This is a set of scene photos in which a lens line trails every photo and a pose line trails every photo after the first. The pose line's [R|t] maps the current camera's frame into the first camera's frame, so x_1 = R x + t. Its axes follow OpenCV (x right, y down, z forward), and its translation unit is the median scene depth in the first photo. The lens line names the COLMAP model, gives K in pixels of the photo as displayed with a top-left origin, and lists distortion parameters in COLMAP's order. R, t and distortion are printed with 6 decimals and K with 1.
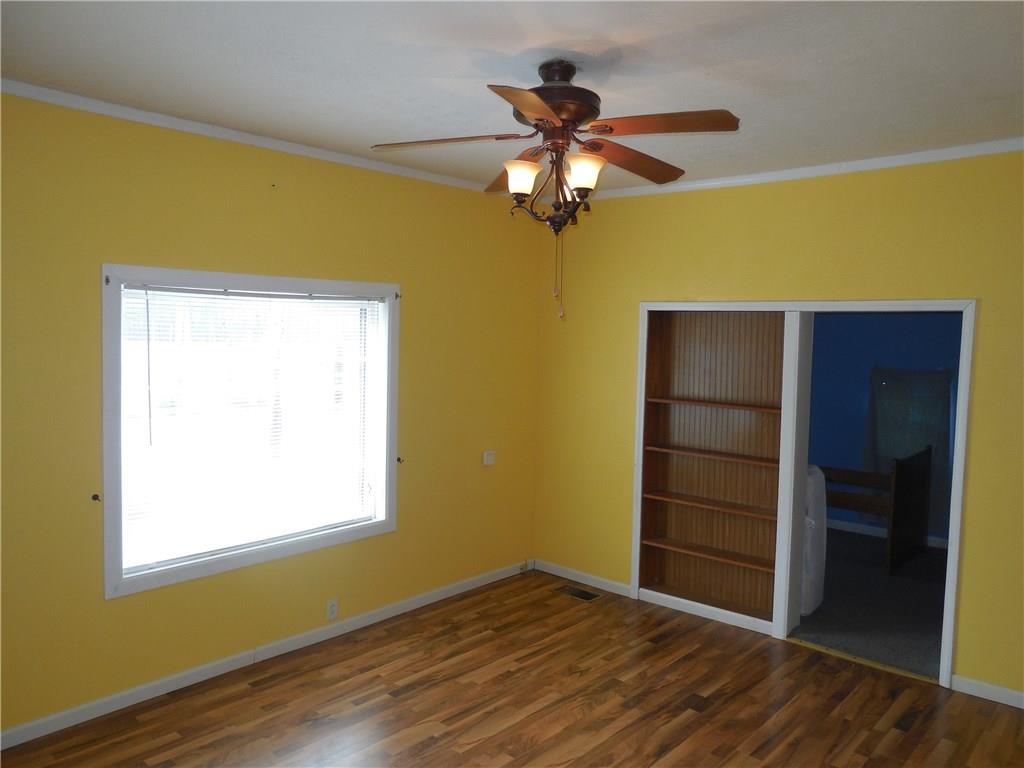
lens RADIAL K [[784.5, 0, 517.0], [0, 784.5, 382.0], [0, 0, 1]] dist [-0.011459, 0.004096]
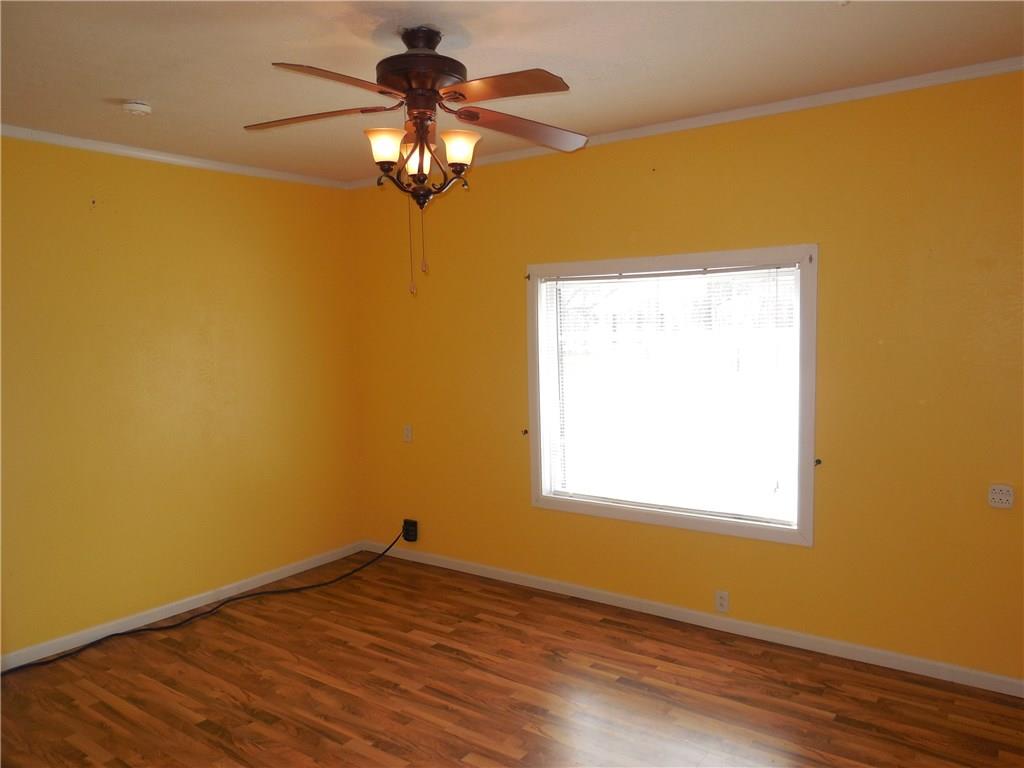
lens RADIAL K [[784.5, 0, 517.1], [0, 784.5, 385.4], [0, 0, 1]] dist [-0.011459, 0.004096]
pose [[0.076528, 0.072466, -0.994431, 0.694810], [-0.036105, 0.996903, 0.069867, -0.027733], [0.996414, 0.030557, 0.078907, 0.699642]]
